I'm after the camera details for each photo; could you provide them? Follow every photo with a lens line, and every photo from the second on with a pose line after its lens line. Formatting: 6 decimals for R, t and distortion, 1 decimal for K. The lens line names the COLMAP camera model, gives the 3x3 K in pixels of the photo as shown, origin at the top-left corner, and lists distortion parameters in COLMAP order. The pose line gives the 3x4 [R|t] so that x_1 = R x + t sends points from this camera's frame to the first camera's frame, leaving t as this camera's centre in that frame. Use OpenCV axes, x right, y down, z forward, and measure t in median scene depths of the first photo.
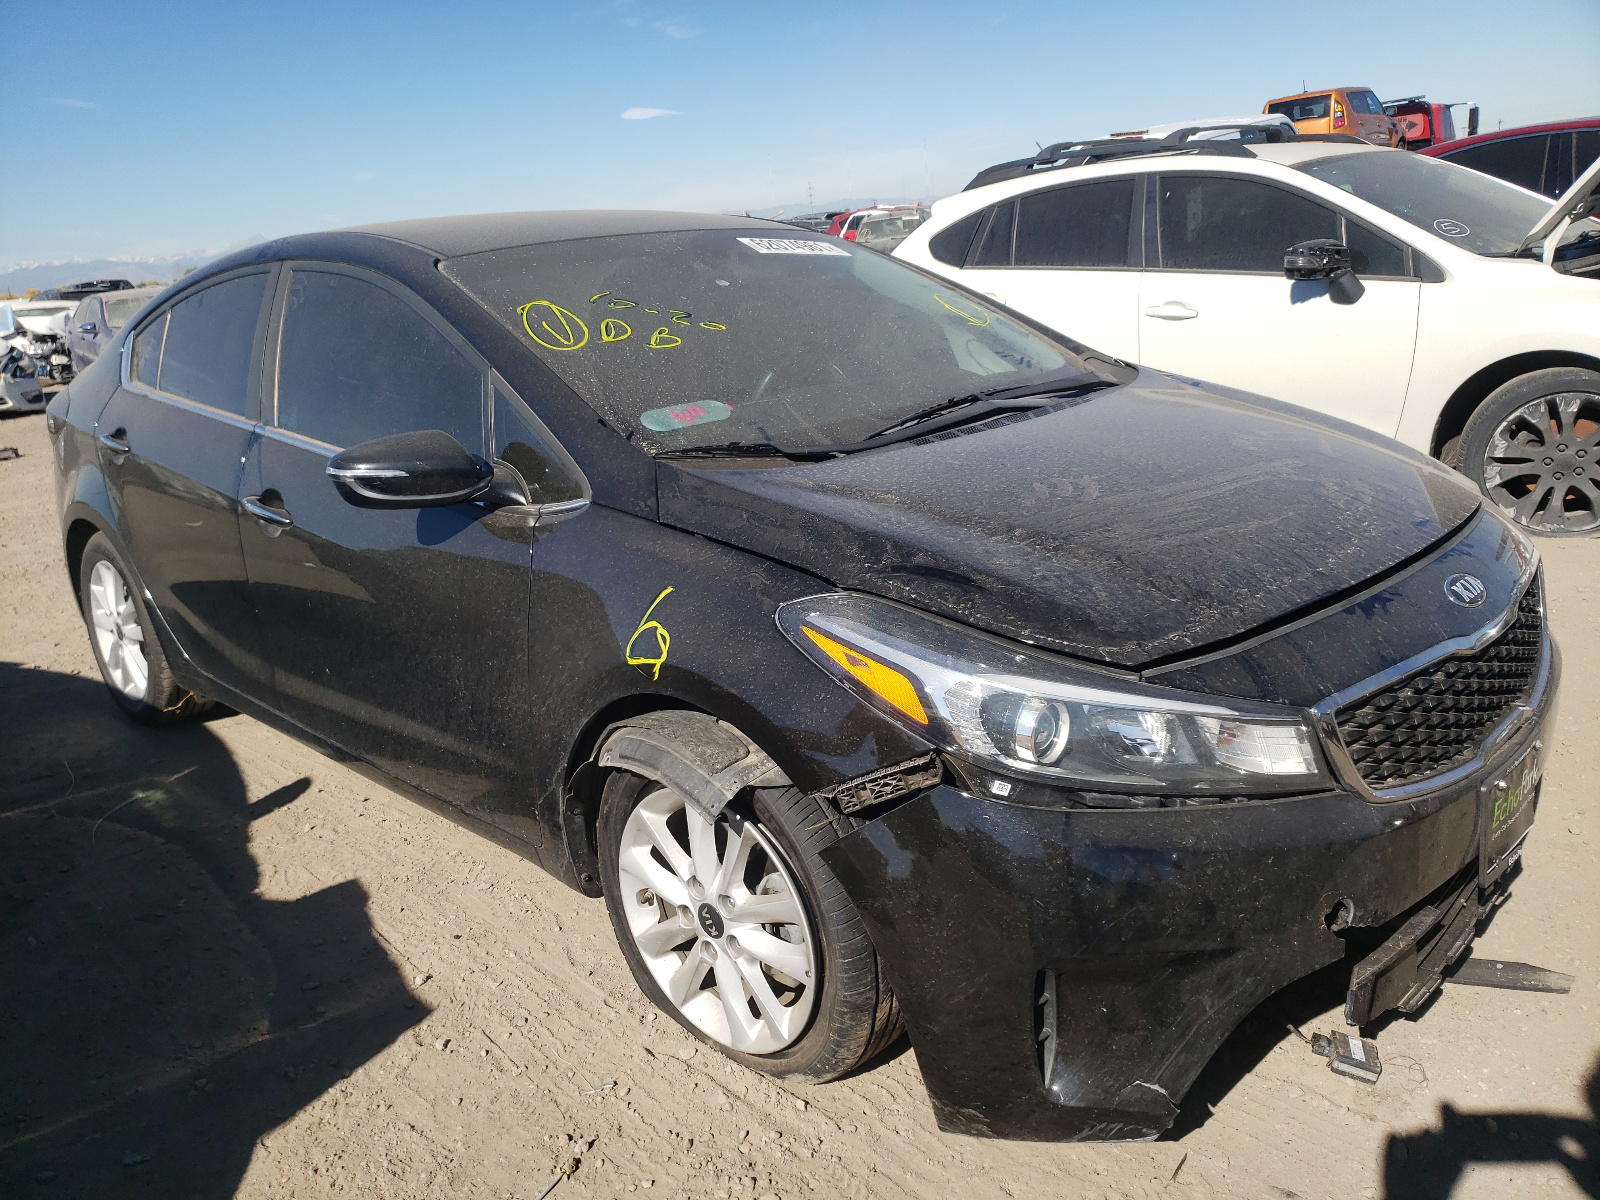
lens RADIAL K [[1230.0, 0, 800.0], [0, 1230.0, 603.5], [0, 0, 1]] dist [0.040640, -0.001875]
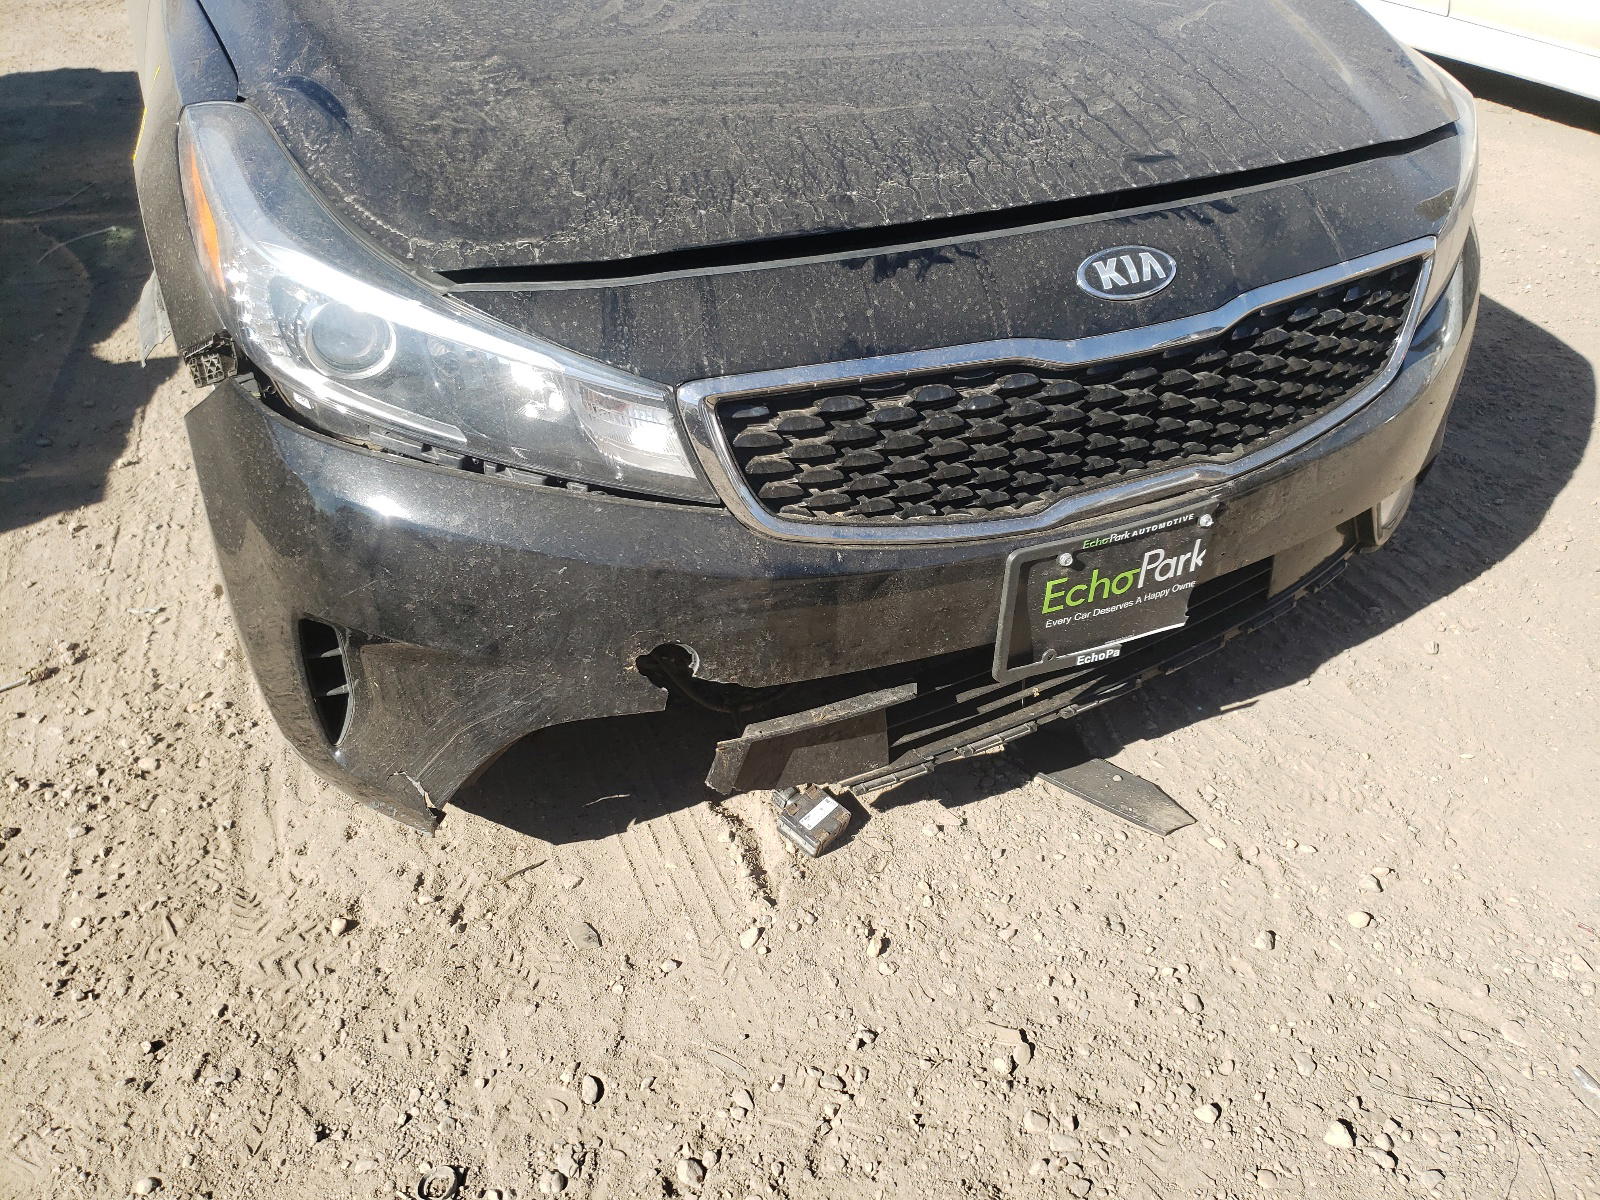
lens RADIAL K [[1230.0, 0, 801.7], [0, 1230.0, 598.2], [0, 0, 1]] dist [0.040640, -0.001875]
pose [[0.927679, 0.270397, -0.257484, 0.652439], [-0.168414, 0.918492, 0.357784, -0.063640], [0.333241, -0.288545, 0.897604, 0.341850]]
